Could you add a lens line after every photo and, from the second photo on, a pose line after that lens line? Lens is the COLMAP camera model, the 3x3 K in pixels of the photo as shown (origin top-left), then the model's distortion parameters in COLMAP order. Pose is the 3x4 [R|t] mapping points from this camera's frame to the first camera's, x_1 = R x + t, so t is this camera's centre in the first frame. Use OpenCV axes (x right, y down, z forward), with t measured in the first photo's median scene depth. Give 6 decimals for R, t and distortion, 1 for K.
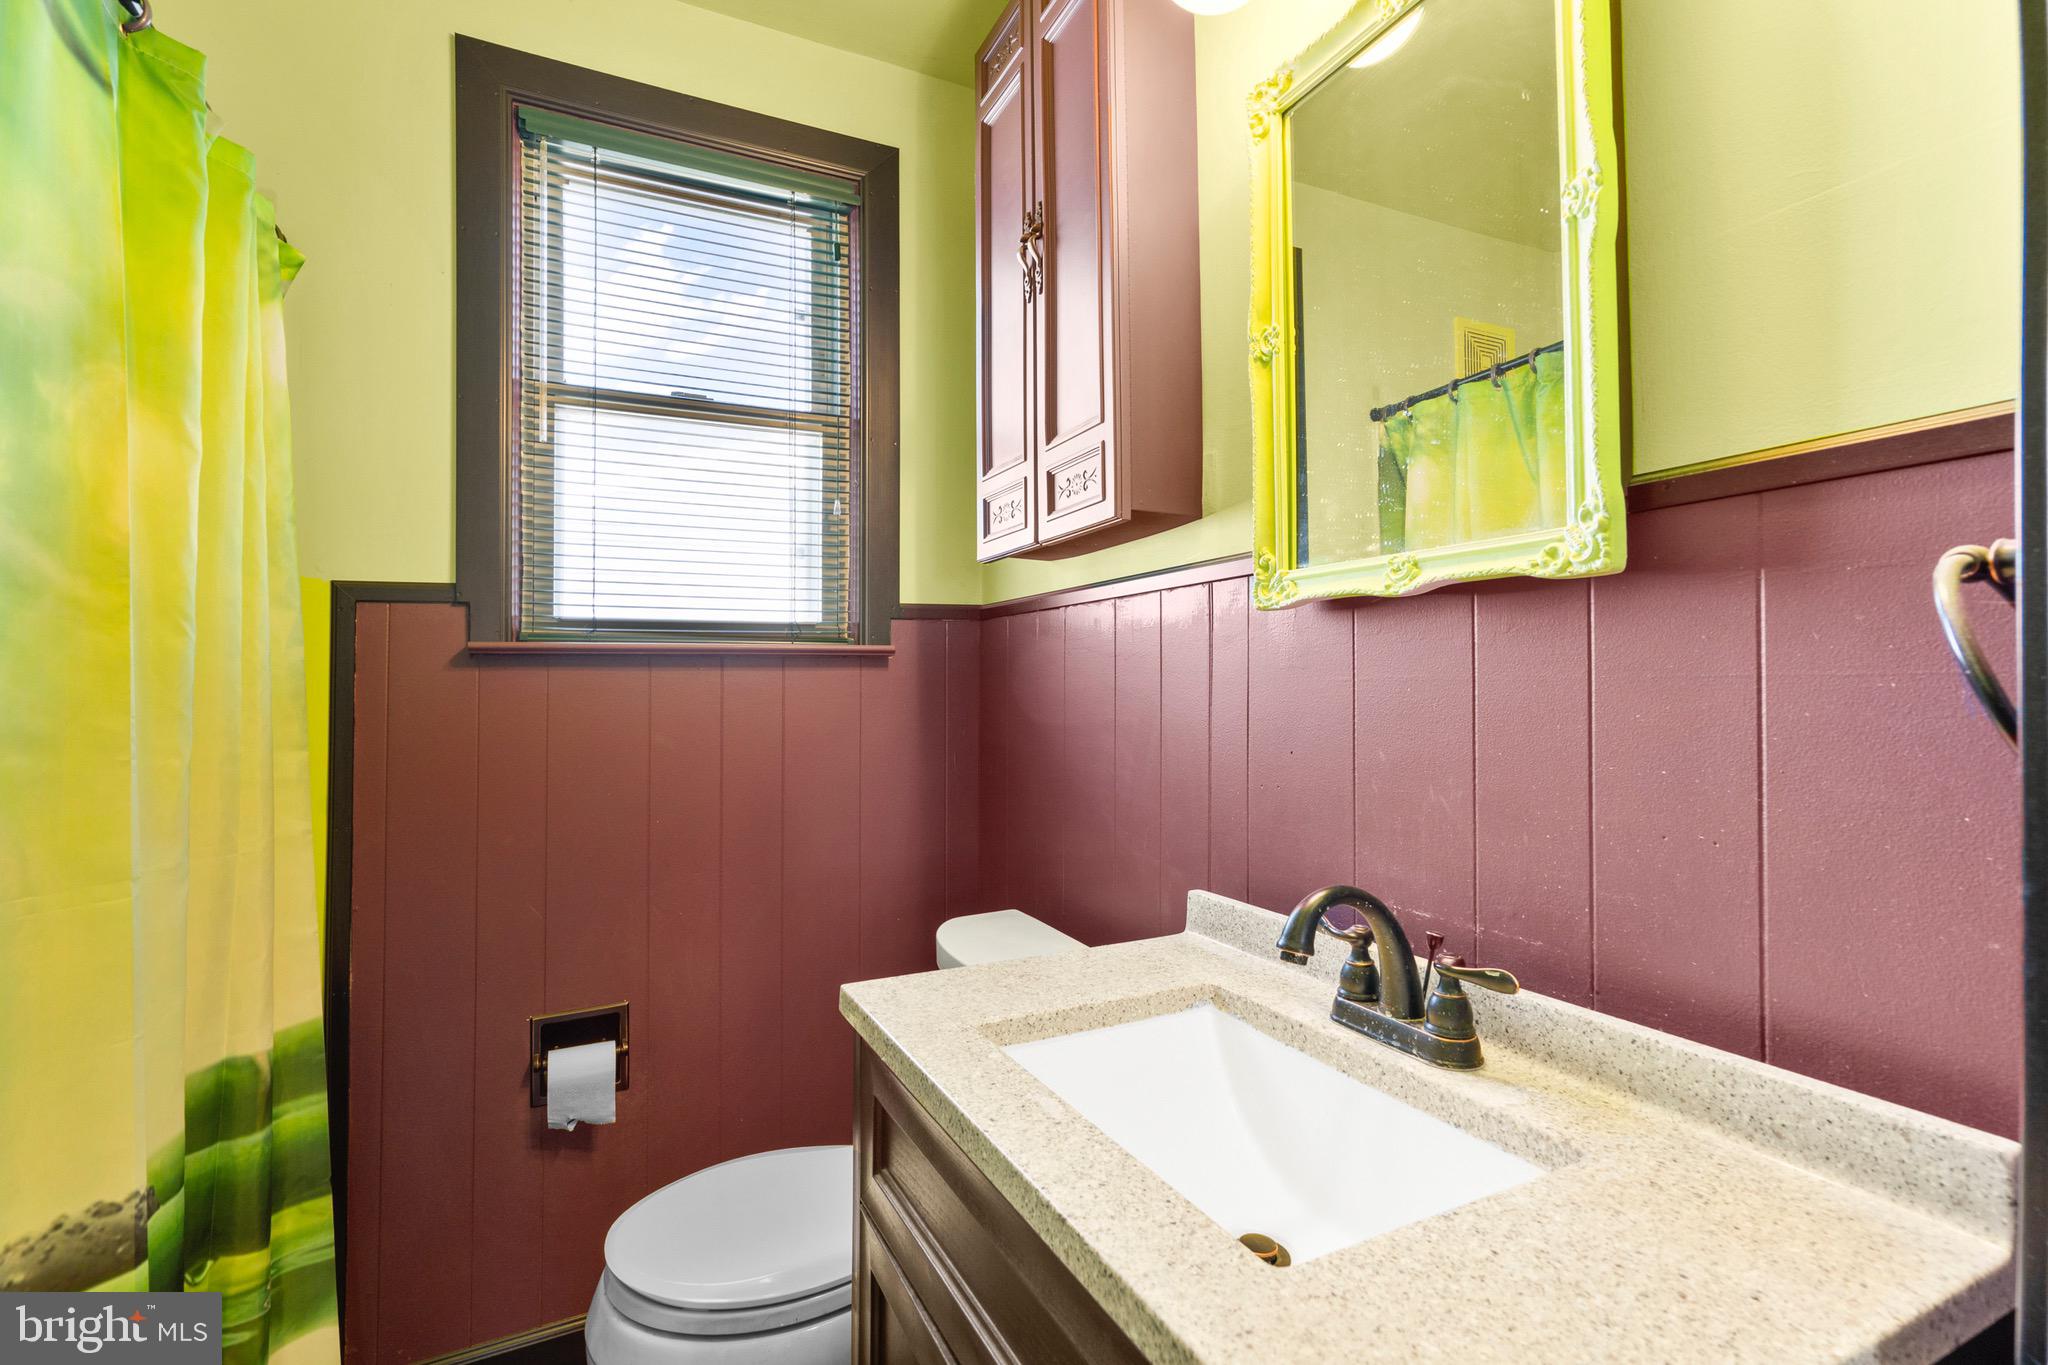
lens RADIAL K [[936.1, 0, 1024.0], [0, 936.1, 631.9], [0, 0, 1]] dist [0.021916, 0.000103]
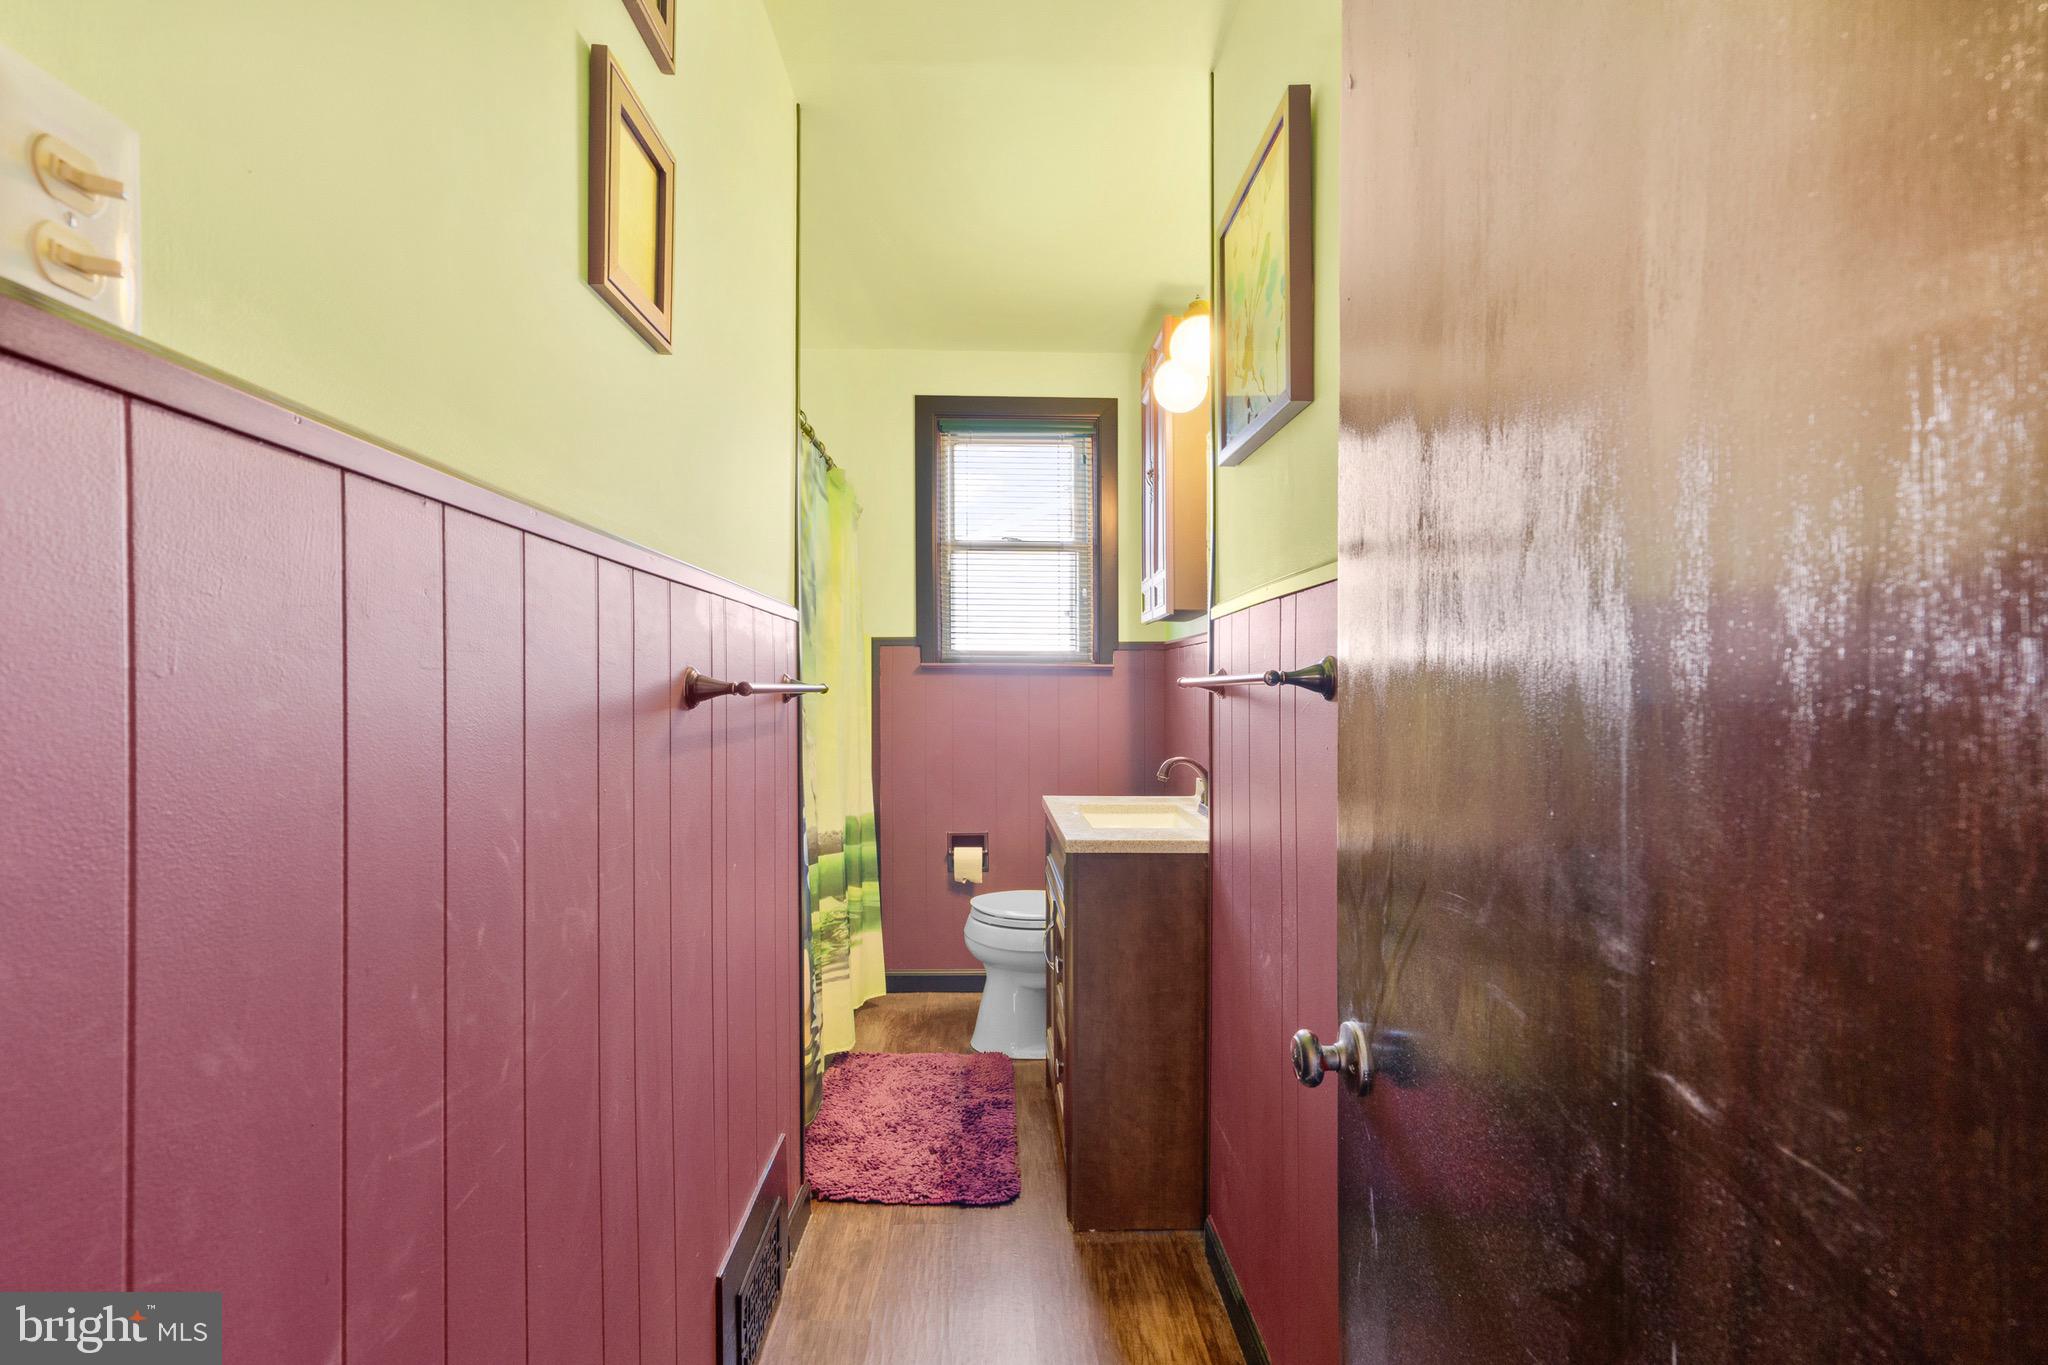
lens RADIAL K [[917.9, 0, 1024.0], [0, 917.9, 682.5], [0, 0, 1]] dist [-0.001305, 0.010347]
pose [[0.913450, 0.015600, -0.406651, 0.511386], [0.004691, 0.998795, 0.048852, -0.046012], [0.406923, -0.046531, 0.912276, -0.872838]]
